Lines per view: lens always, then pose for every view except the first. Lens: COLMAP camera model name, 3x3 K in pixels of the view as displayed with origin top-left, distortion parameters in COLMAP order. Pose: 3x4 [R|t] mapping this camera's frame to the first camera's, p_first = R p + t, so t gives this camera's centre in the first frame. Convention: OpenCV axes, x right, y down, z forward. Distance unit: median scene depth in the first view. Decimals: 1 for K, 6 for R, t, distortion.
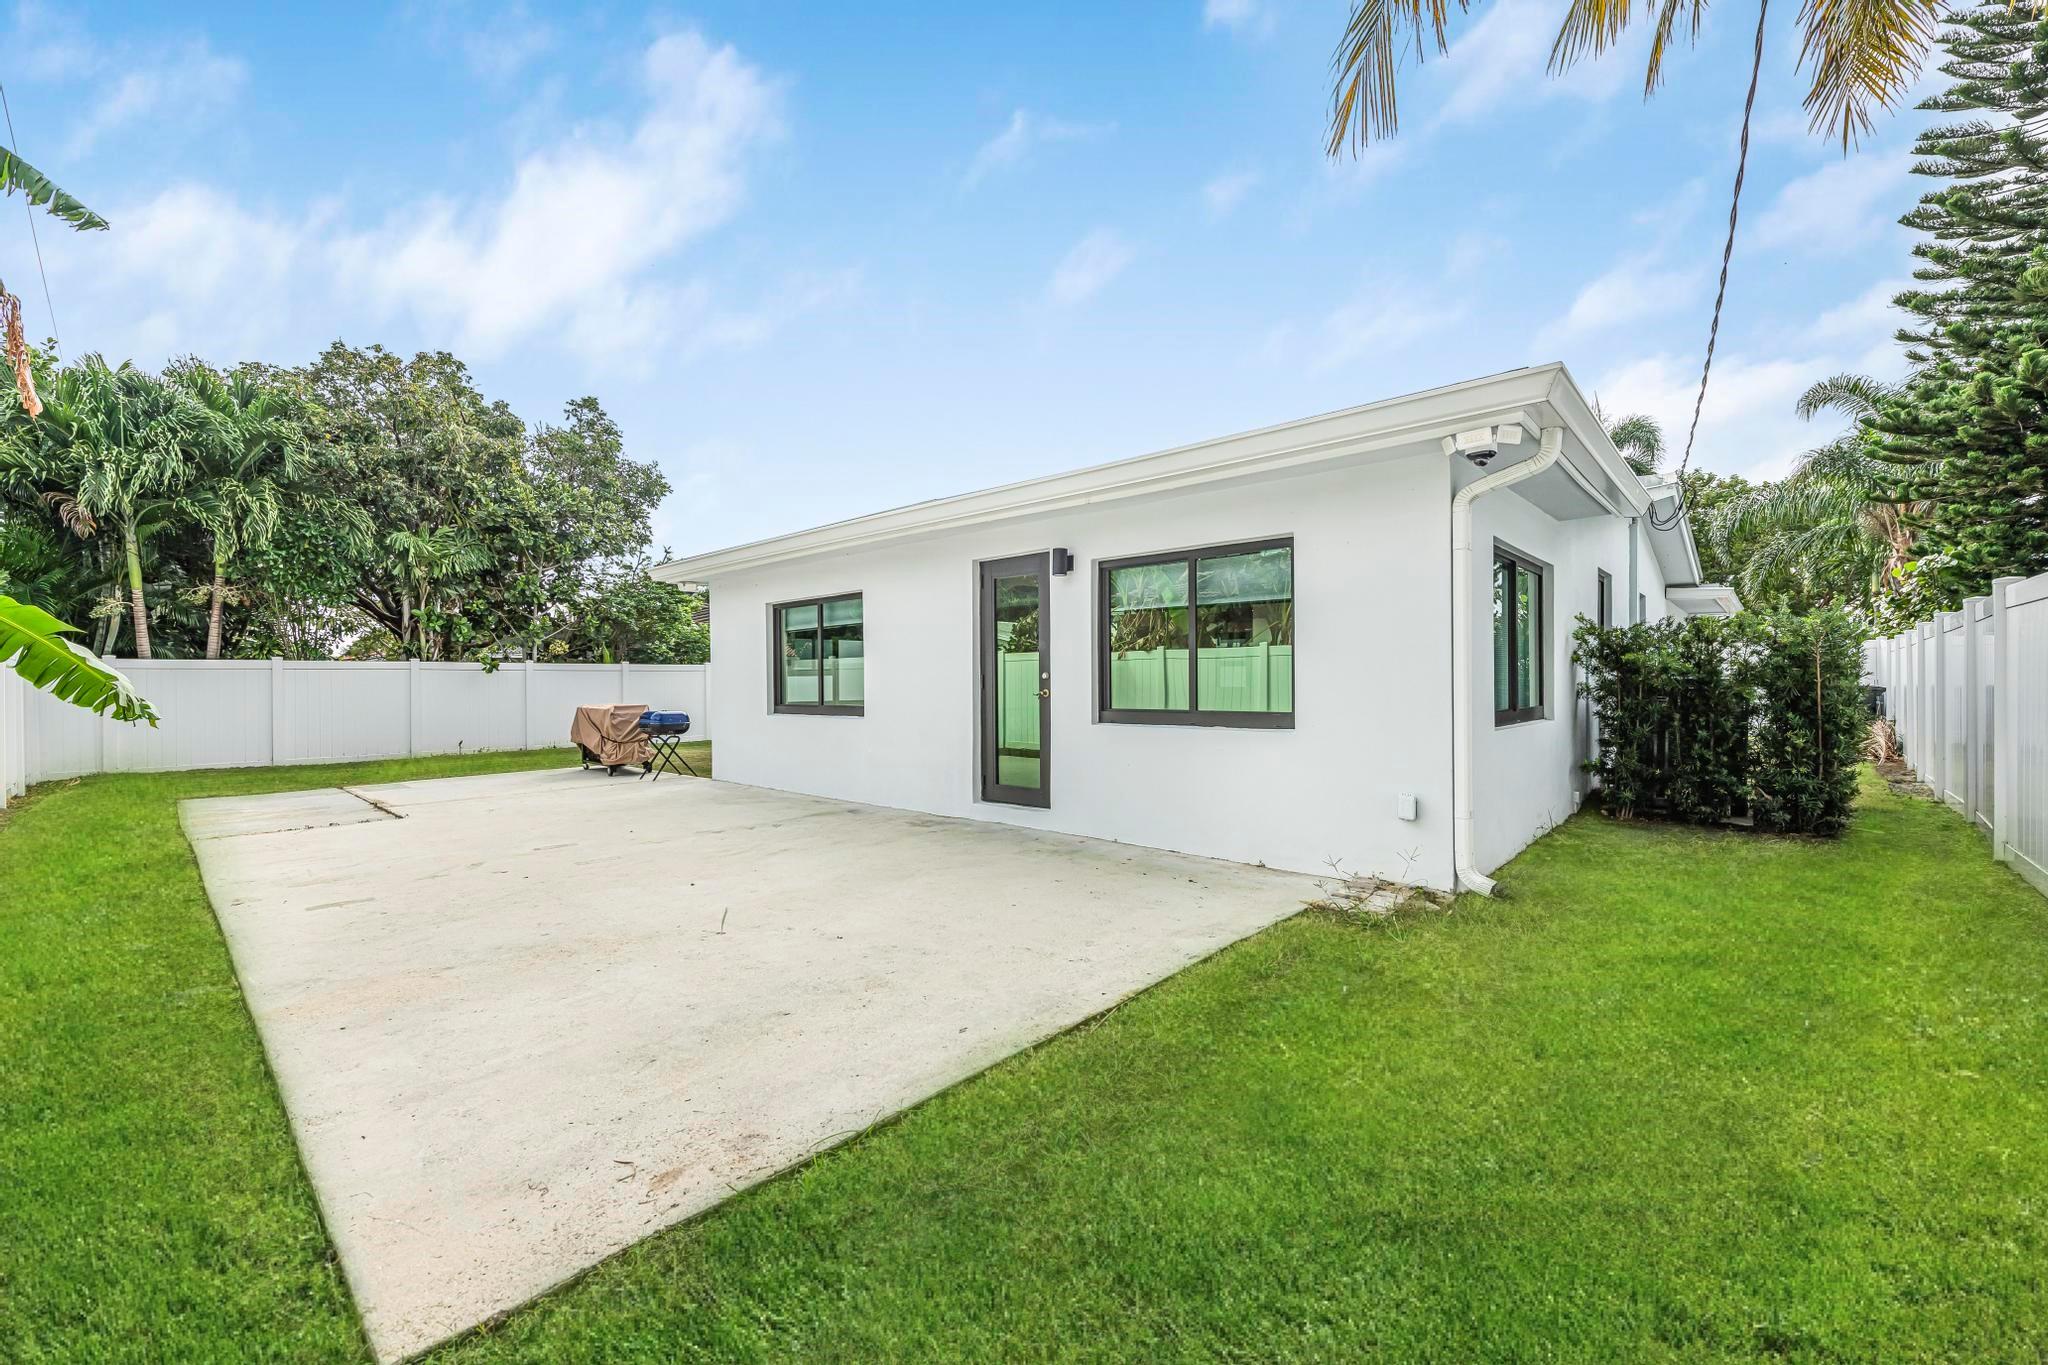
lens RADIAL K [[812.1, 0, 1026.3], [0, 812.1, 687.5], [0, 0, 1]] dist [0.012331, -0.003436]
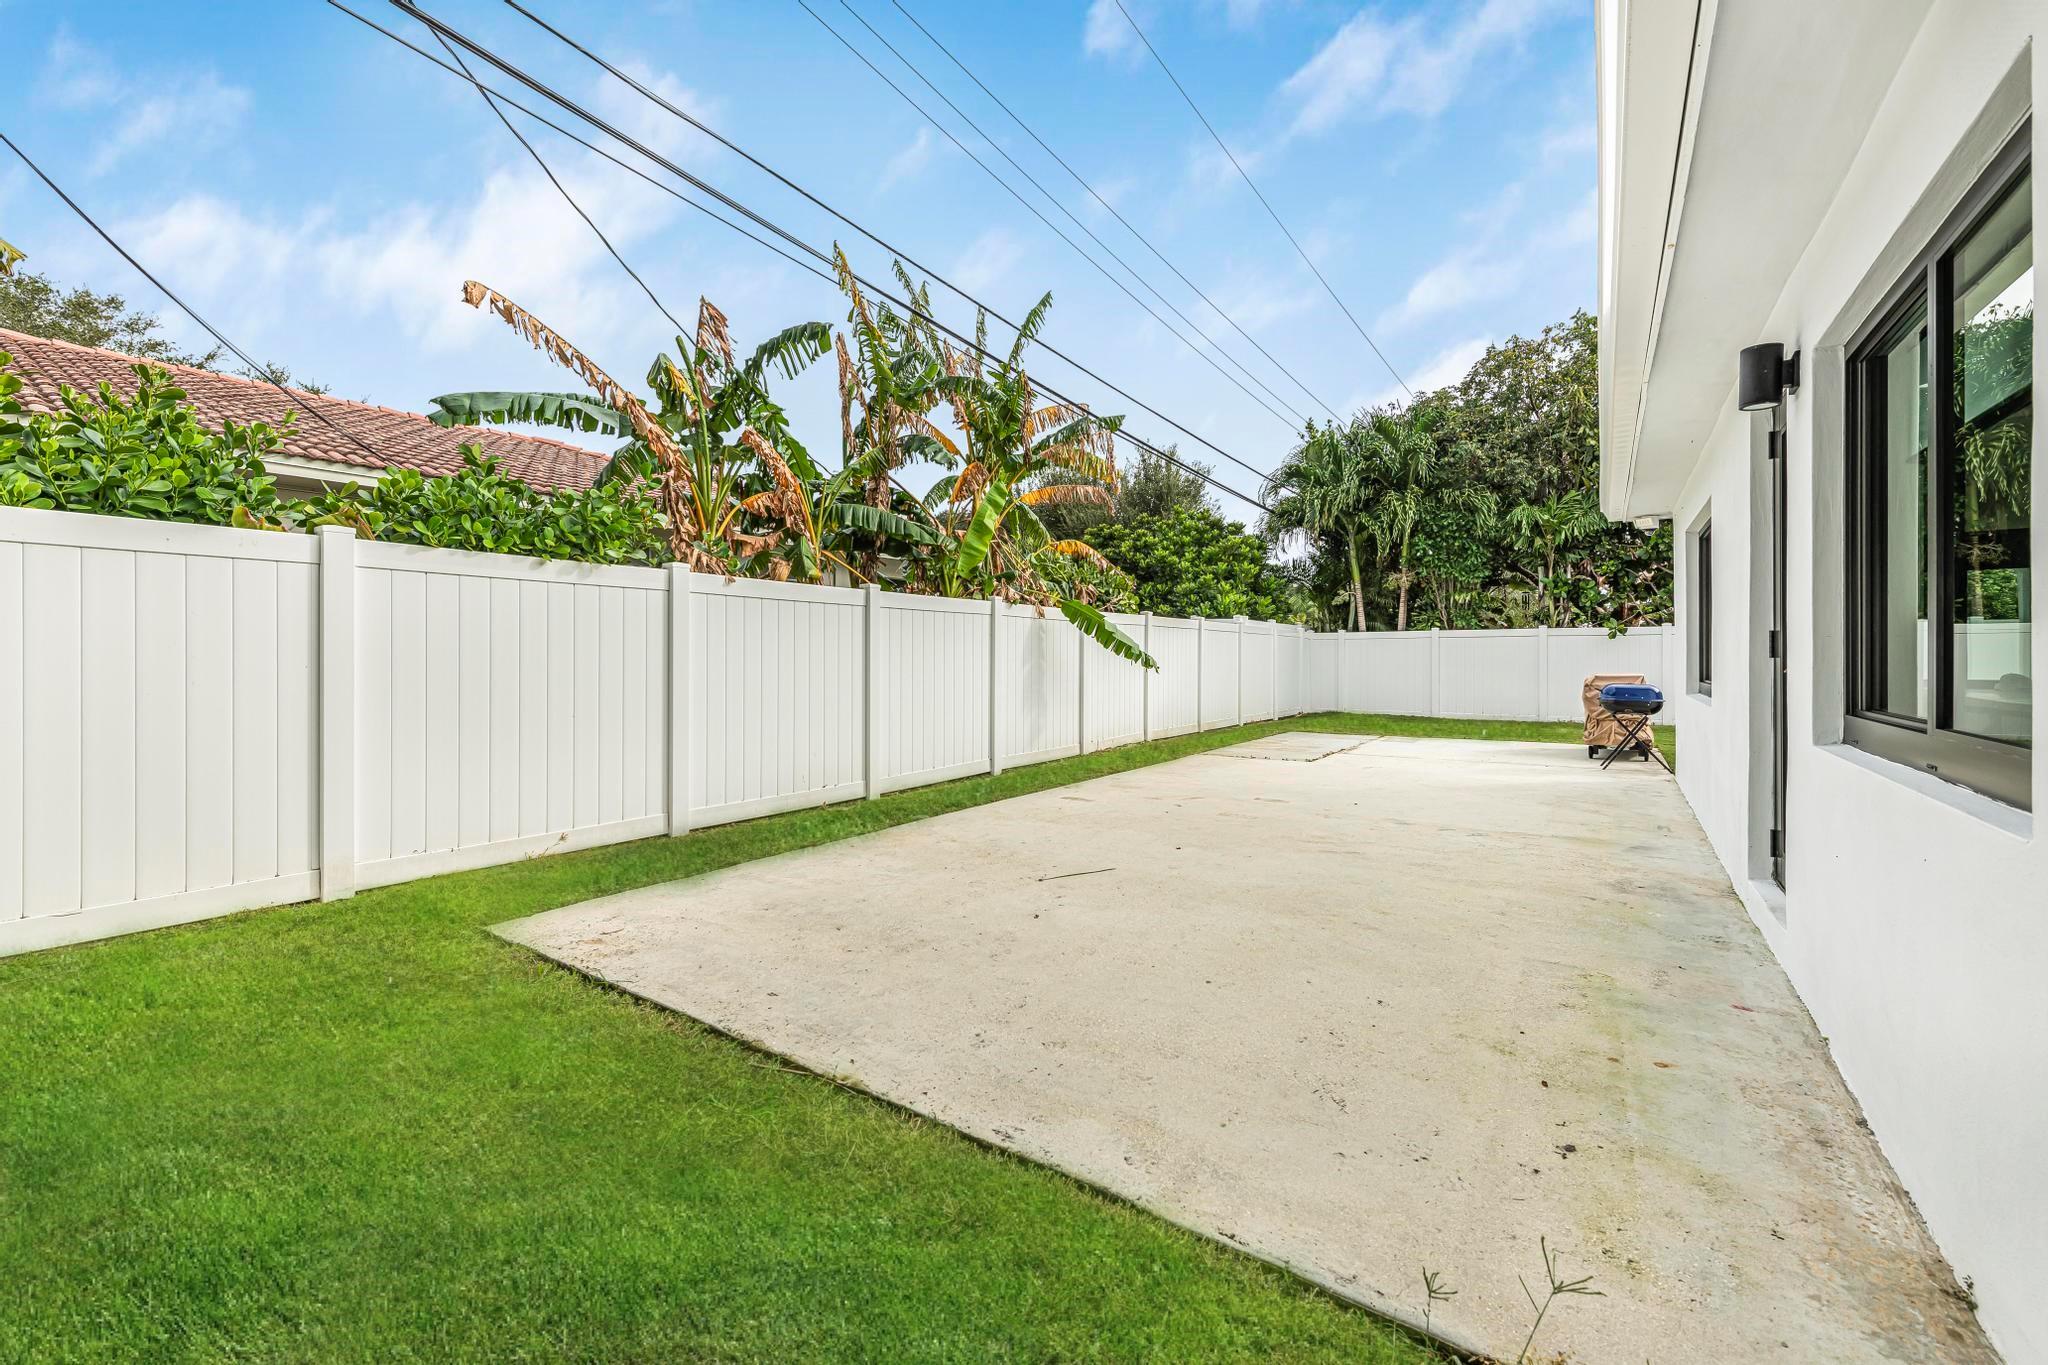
lens RADIAL K [[812.1, 0, 1036.6], [0, 812.1, 650.2], [0, 0, 1]] dist [0.012331, -0.003436]
pose [[0.134900, -0.001155, -0.990859, 0.739971], [-0.004237, 0.999990, -0.001743, 0.000707], [0.990850, 0.004434, 0.134894, 0.919359]]
